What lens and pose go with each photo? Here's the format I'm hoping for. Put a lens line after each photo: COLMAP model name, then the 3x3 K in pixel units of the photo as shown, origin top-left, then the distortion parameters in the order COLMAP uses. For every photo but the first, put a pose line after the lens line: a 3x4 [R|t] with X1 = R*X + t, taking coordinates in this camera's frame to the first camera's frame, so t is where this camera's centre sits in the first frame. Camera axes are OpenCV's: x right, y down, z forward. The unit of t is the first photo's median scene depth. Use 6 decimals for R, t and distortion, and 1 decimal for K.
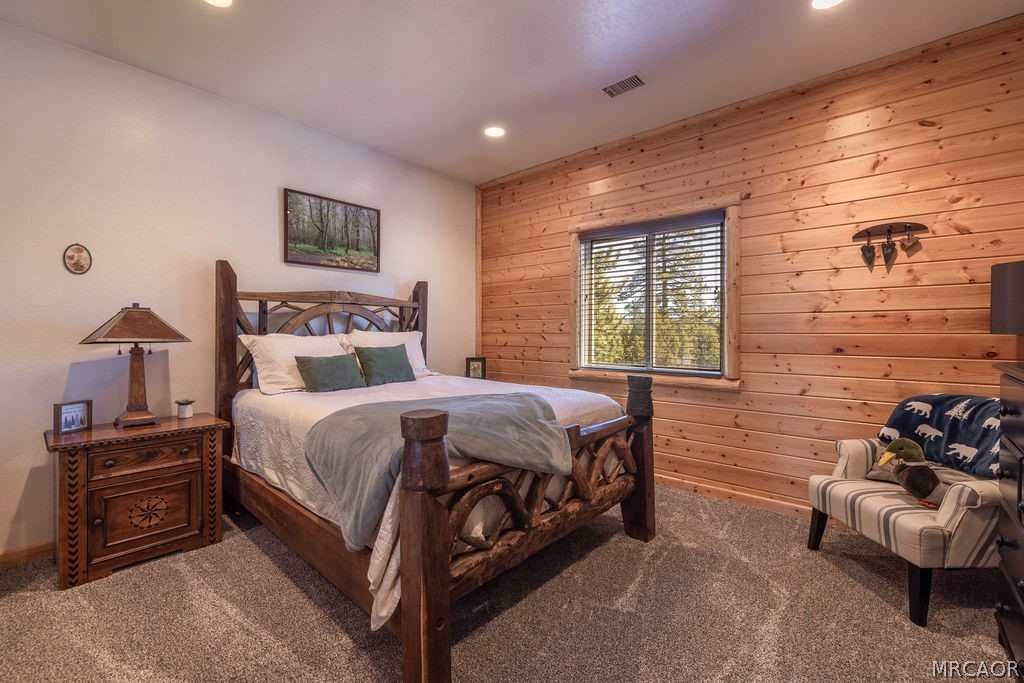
lens RADIAL K [[441.1, 0, 506.1], [0, 441.1, 336.5], [0, 0, 1]] dist [-0.002122, -0.000207]
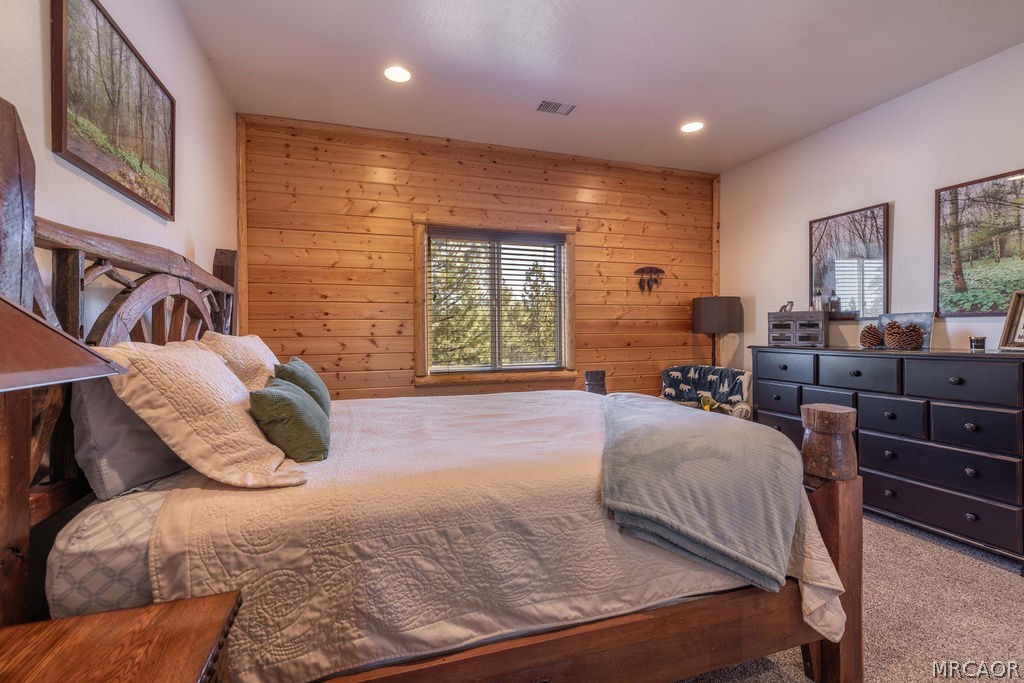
lens RADIAL K [[441.1, 0, 506.1], [0, 441.1, 335.4], [0, 0, 1]] dist [-0.002122, -0.000207]
pose [[0.498632, -0.008885, 0.866768, -0.623906], [0.018844, 0.999822, -0.000592, -0.005085], [-0.866609, 0.016629, 0.498711, 0.476528]]
